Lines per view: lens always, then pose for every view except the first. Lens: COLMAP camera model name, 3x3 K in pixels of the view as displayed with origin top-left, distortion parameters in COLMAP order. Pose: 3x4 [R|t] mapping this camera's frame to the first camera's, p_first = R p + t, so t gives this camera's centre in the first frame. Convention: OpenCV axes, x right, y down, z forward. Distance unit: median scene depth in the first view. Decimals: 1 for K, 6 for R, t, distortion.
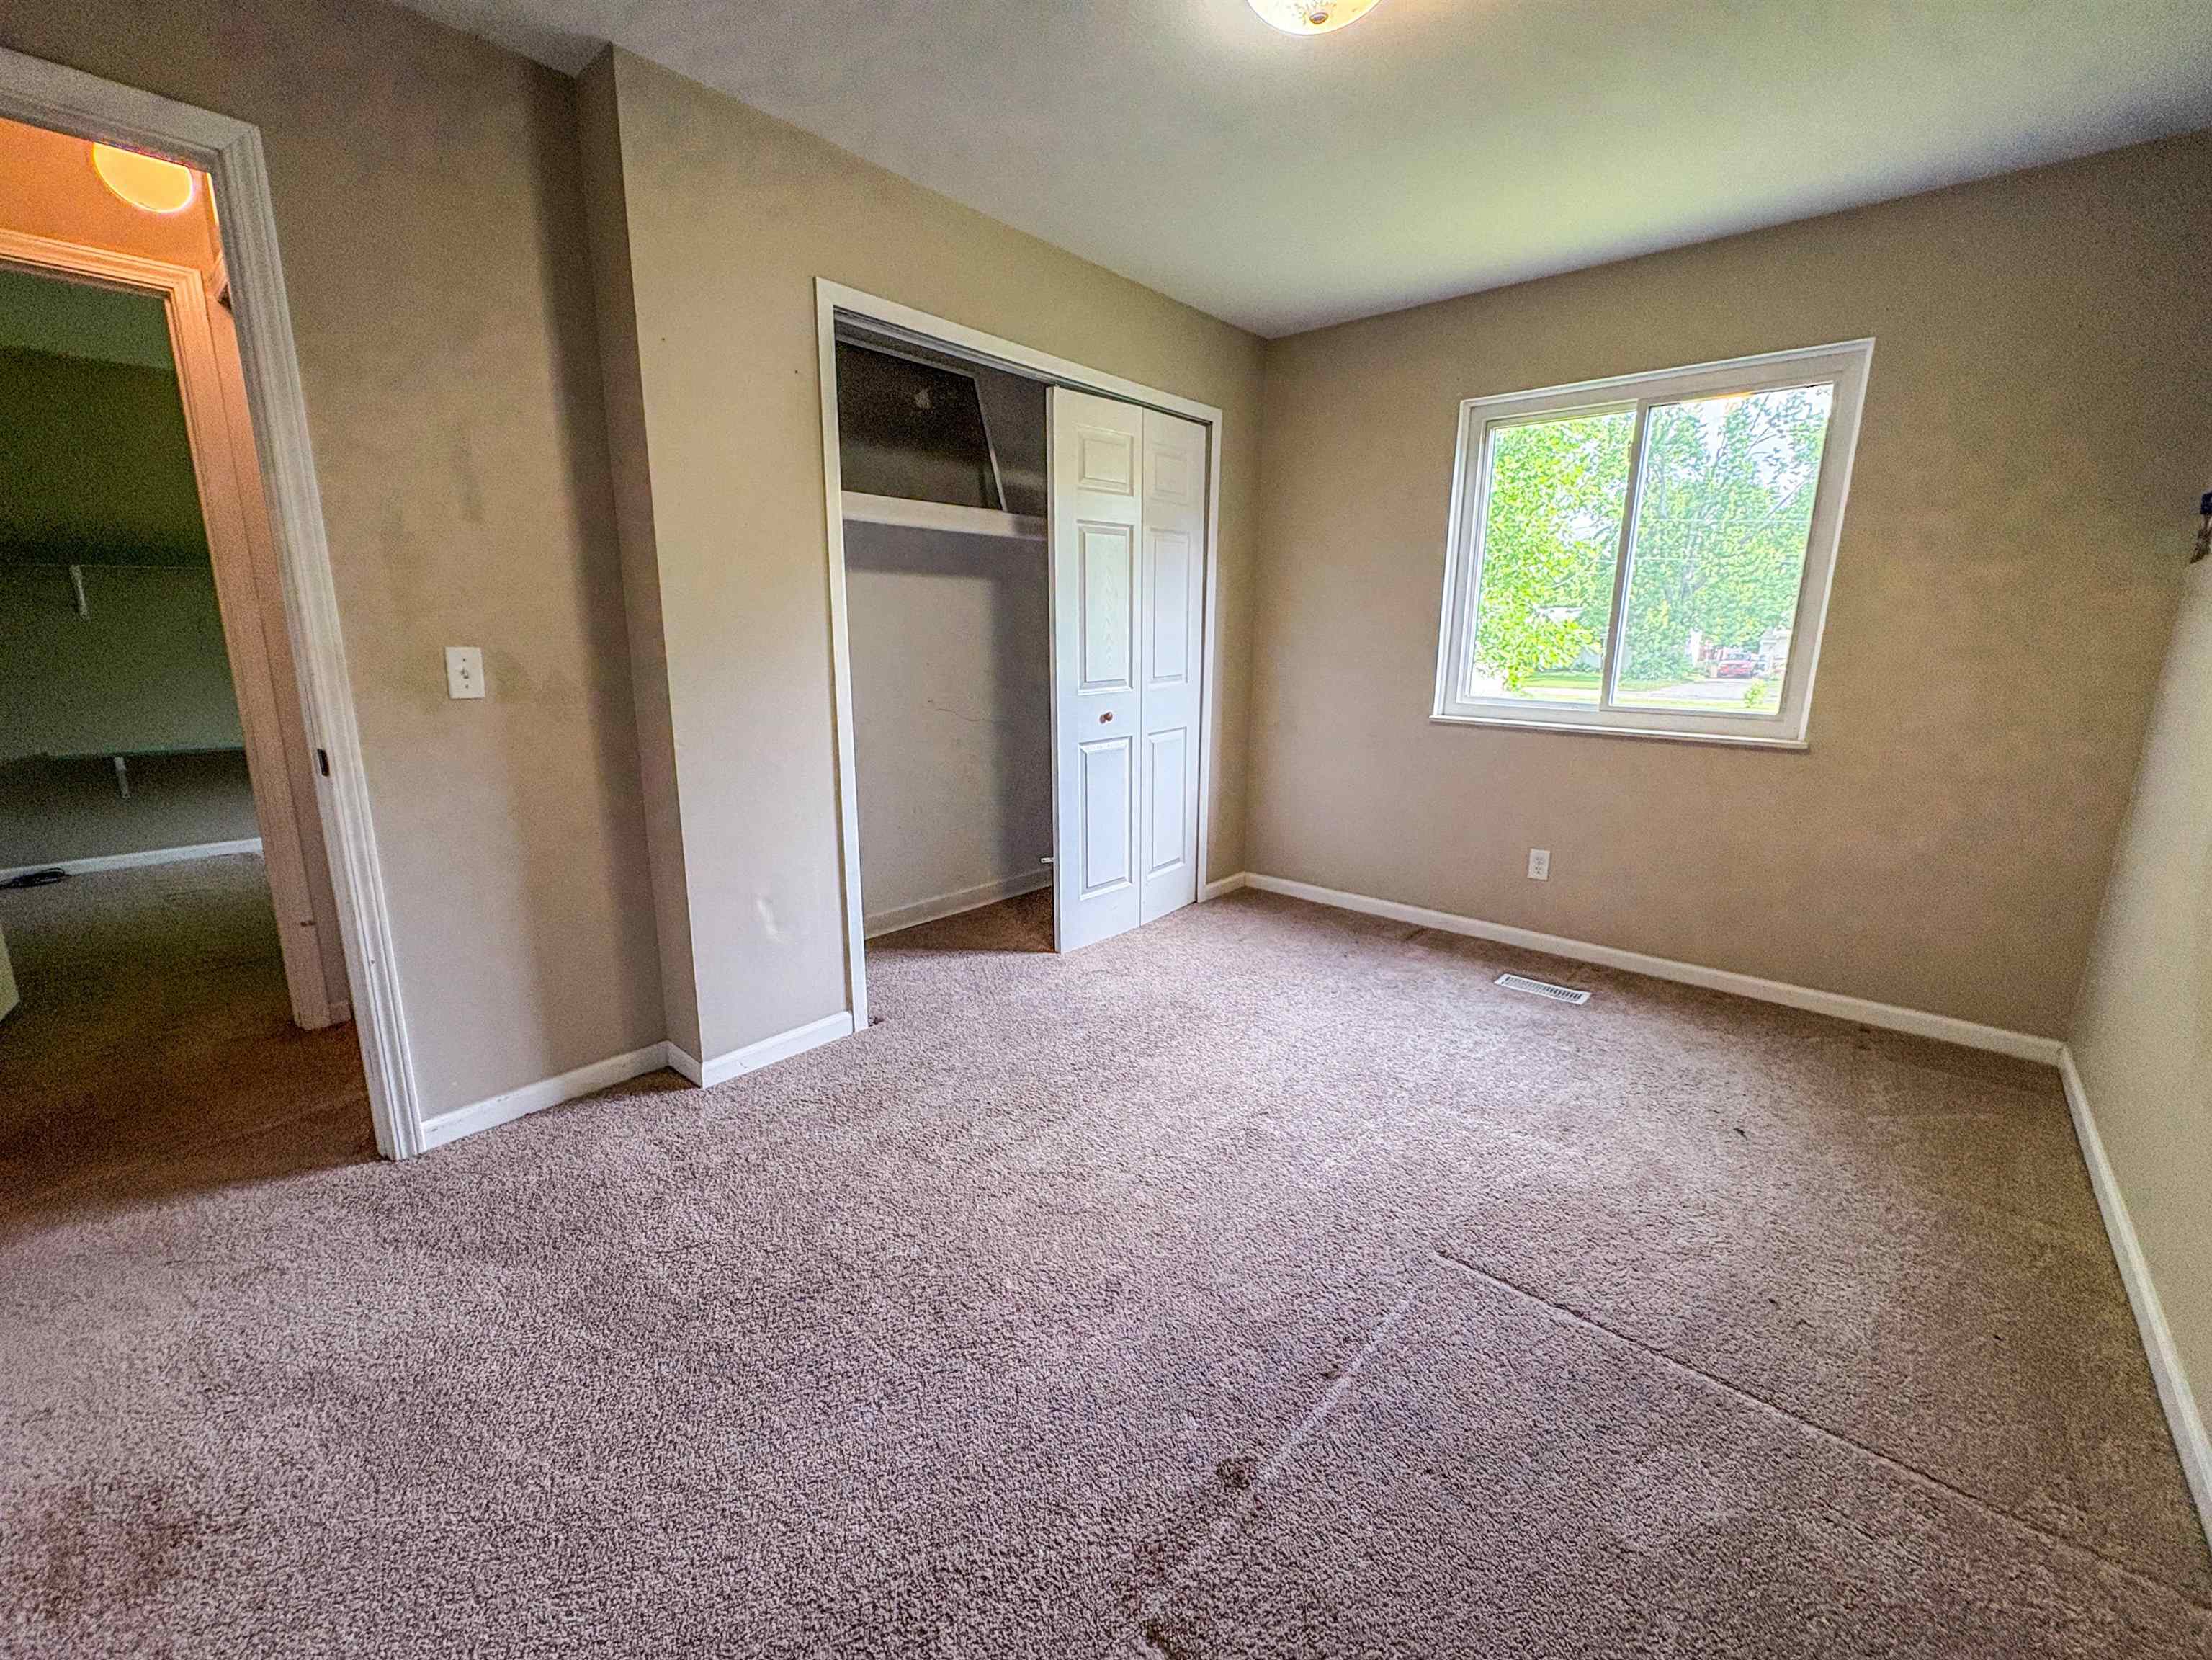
lens RADIAL K [[918.6, 0, 1094.2], [0, 918.6, 831.7], [0, 0, 1]] dist [-0.001471, -0.000284]
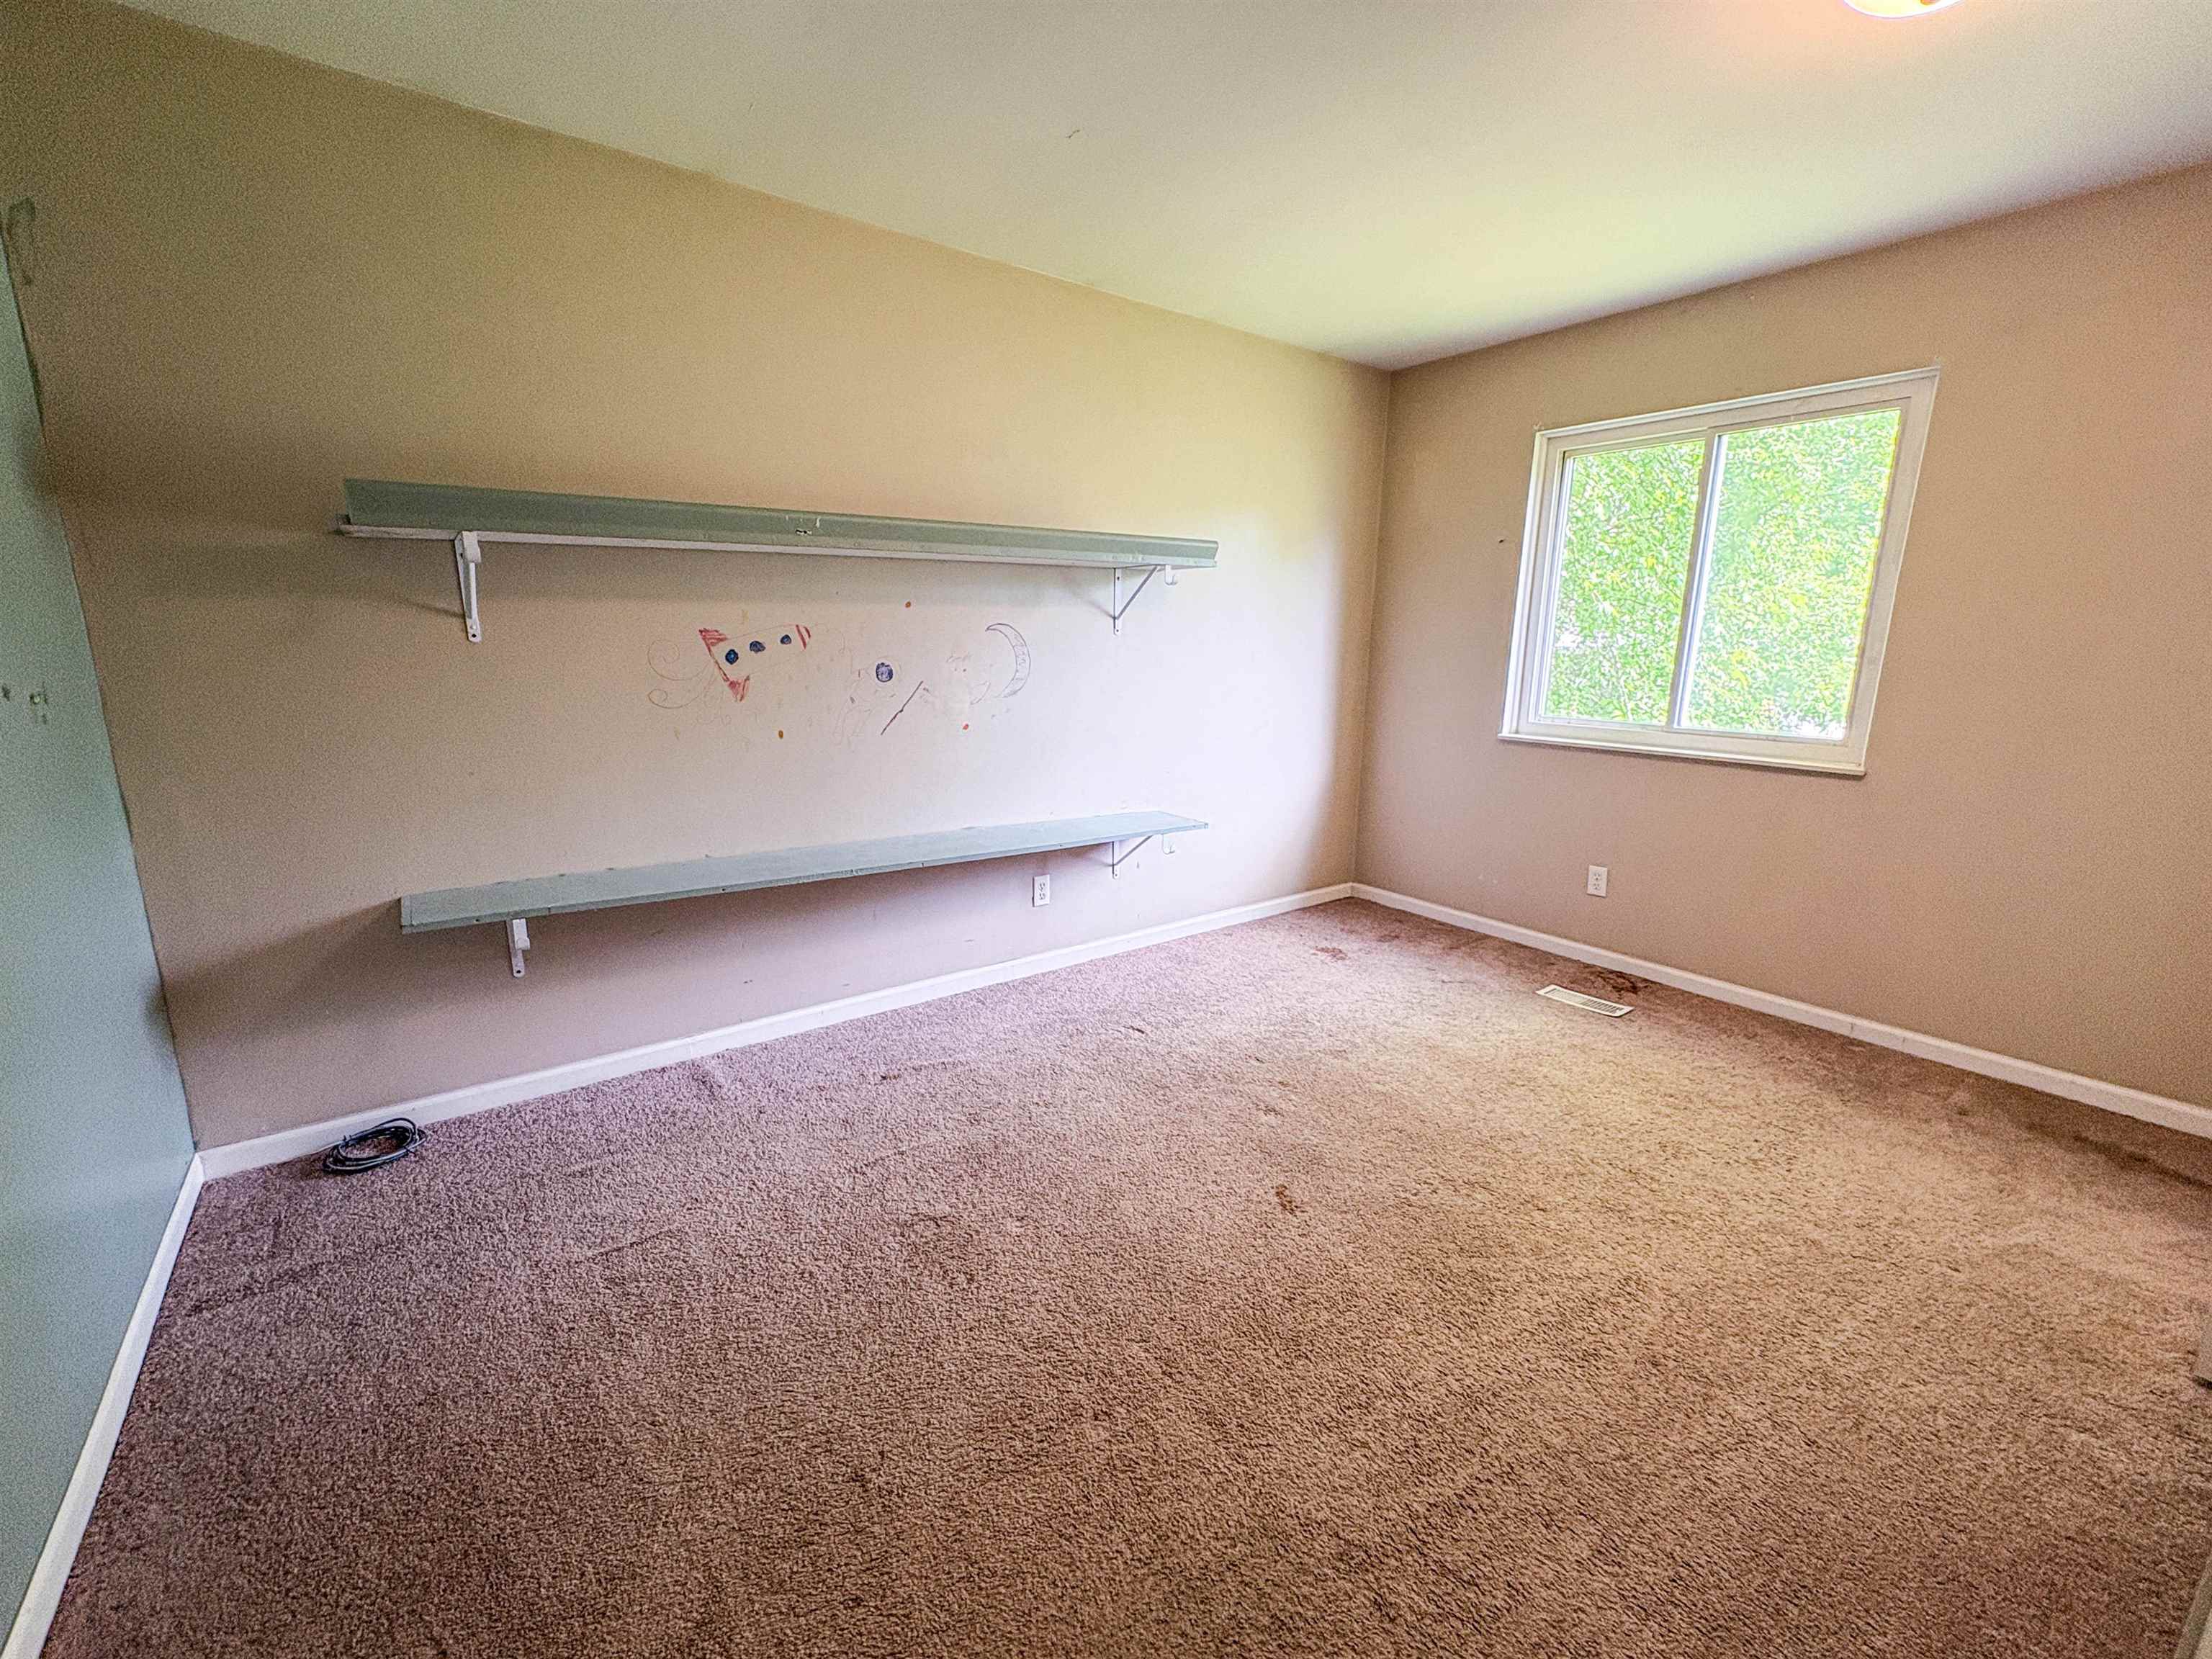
lens RADIAL K [[918.5, 0, 1094.2], [0, 918.5, 831.2], [0, 0, 1]] dist [-0.001471, -0.000284]
pose [[0.979457, 0.053358, -0.194464, 0.142732], [-0.056689, 0.998325, -0.011599, 0.026223], [0.193520, 0.022385, 0.980841, -0.120117]]
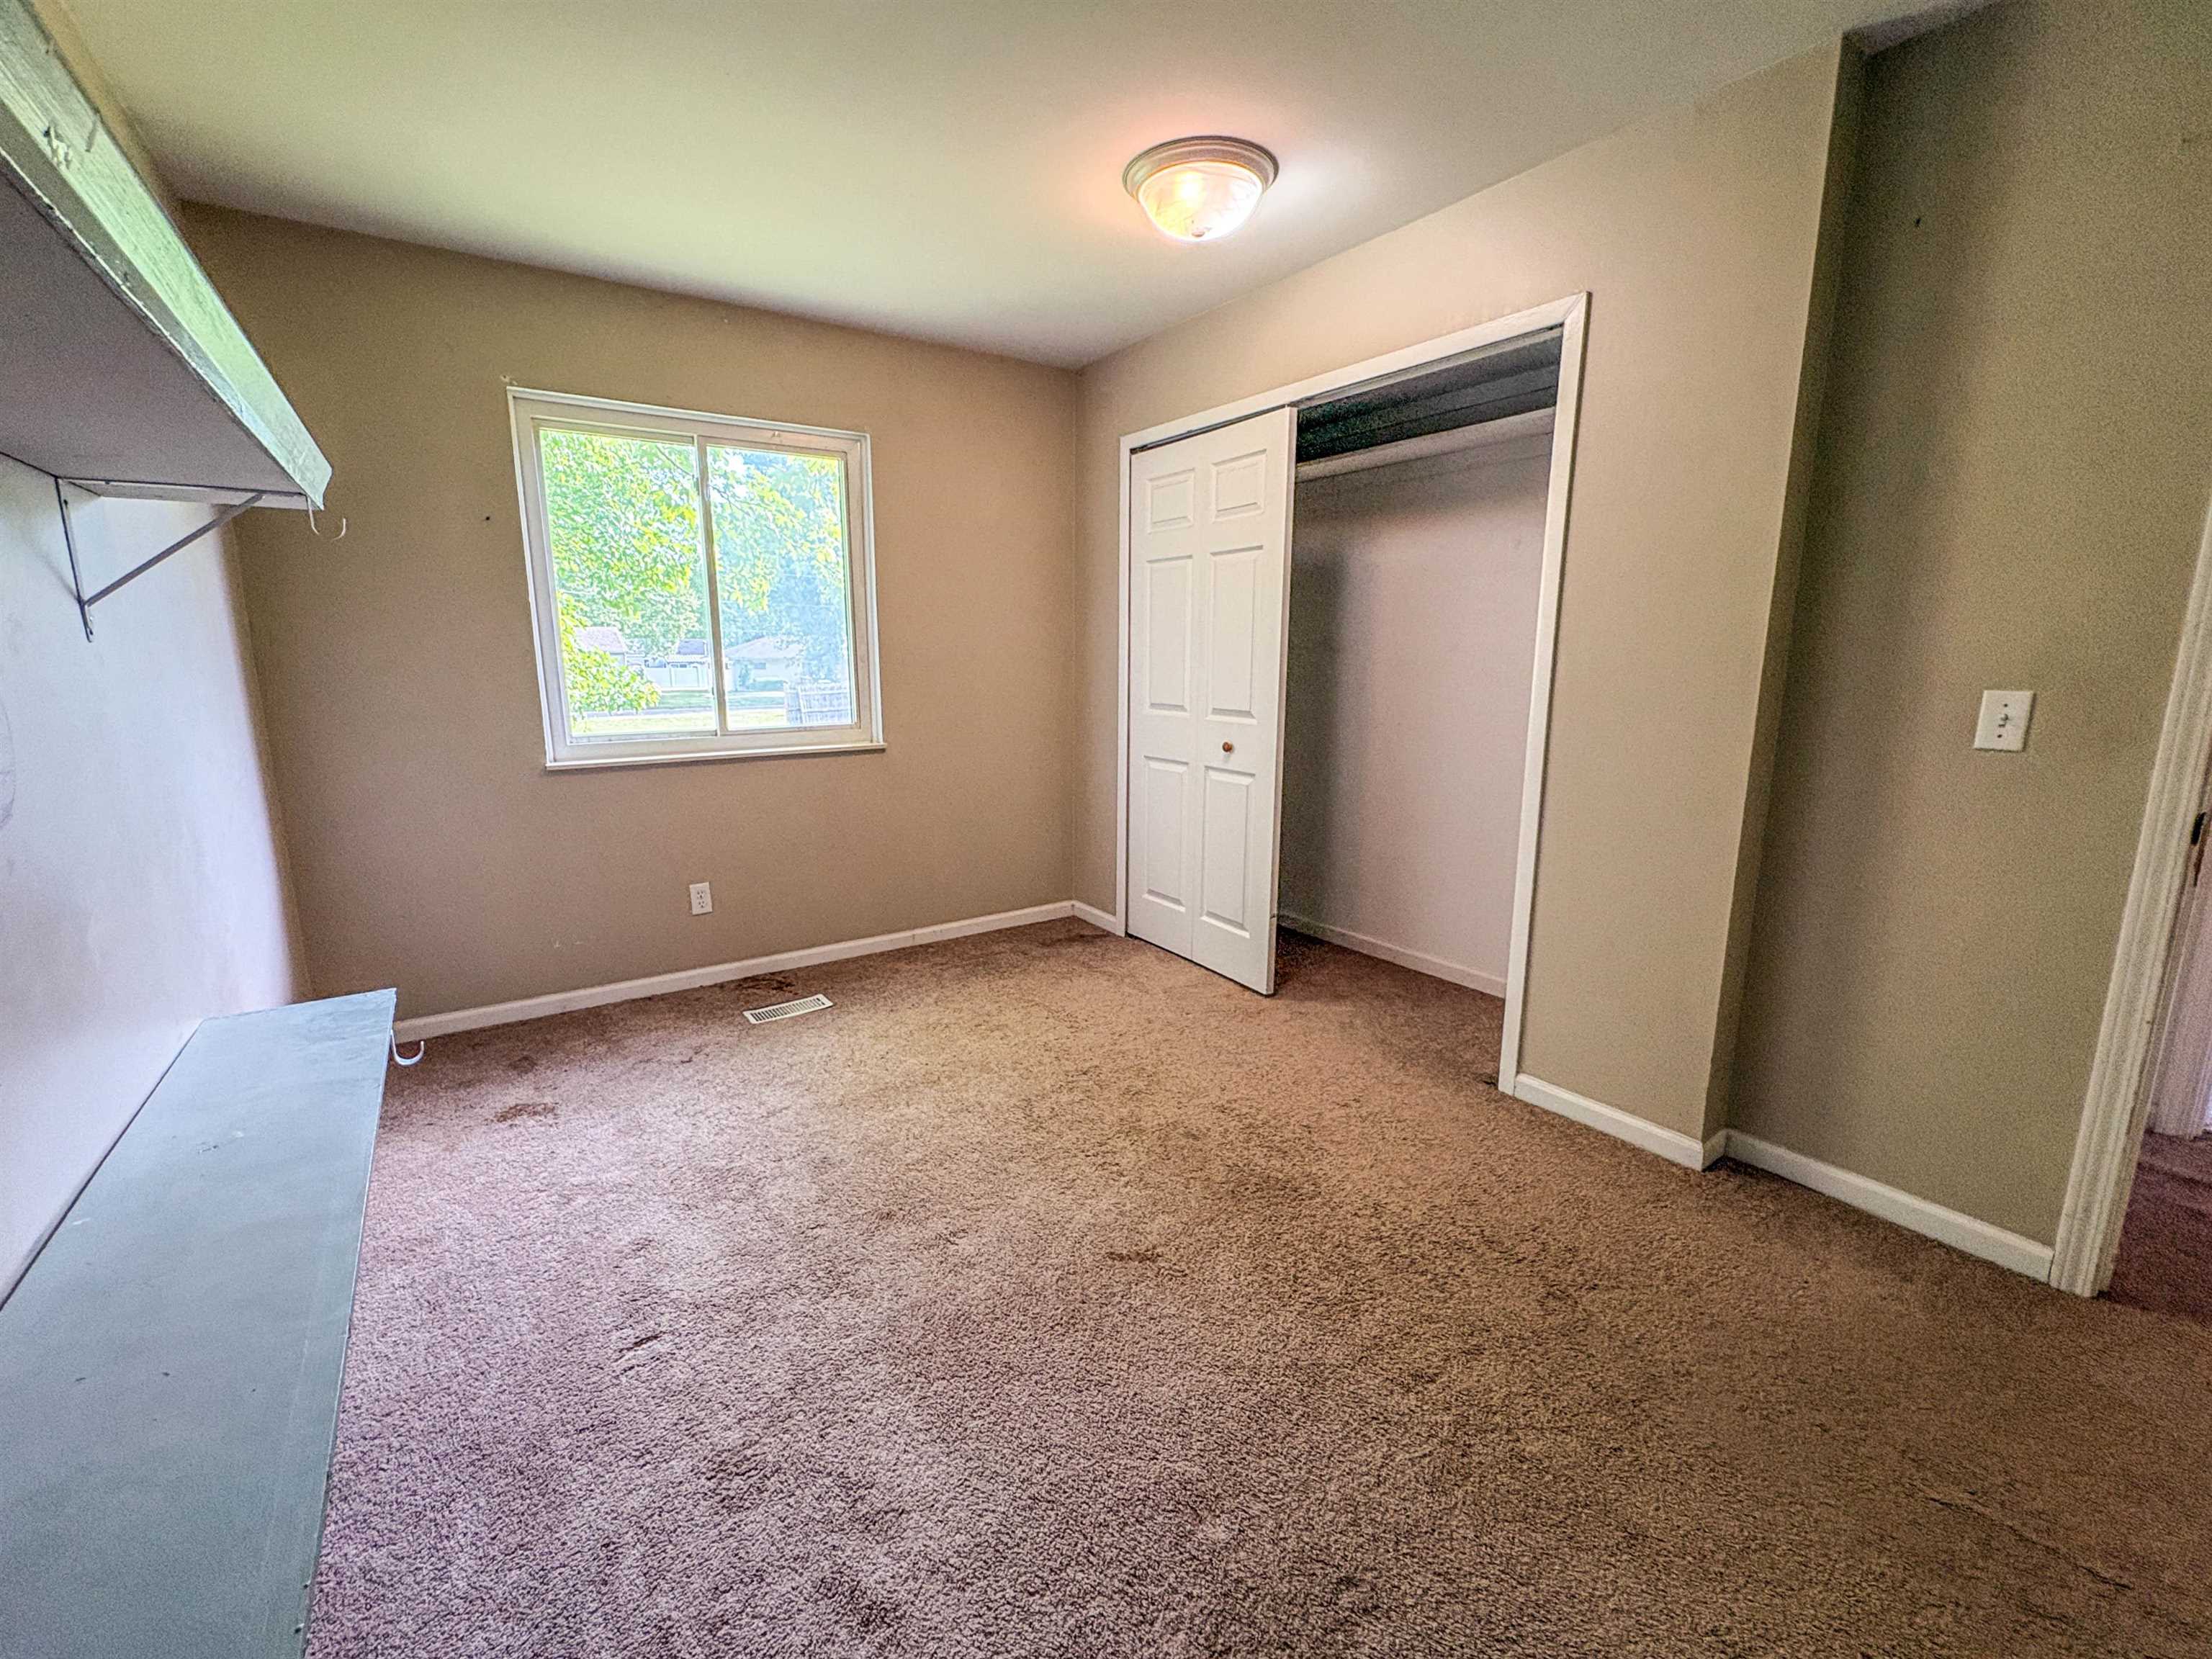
lens RADIAL K [[918.5, 0, 1094.2], [0, 918.5, 831.2], [0, 0, 1]] dist [-0.001471, -0.000284]
pose [[0.256729, -0.190931, 0.947436, -0.339066], [0.223495, 0.965450, 0.134000, -0.075768], [-0.940287, 0.177346, 0.290532, 0.343805]]
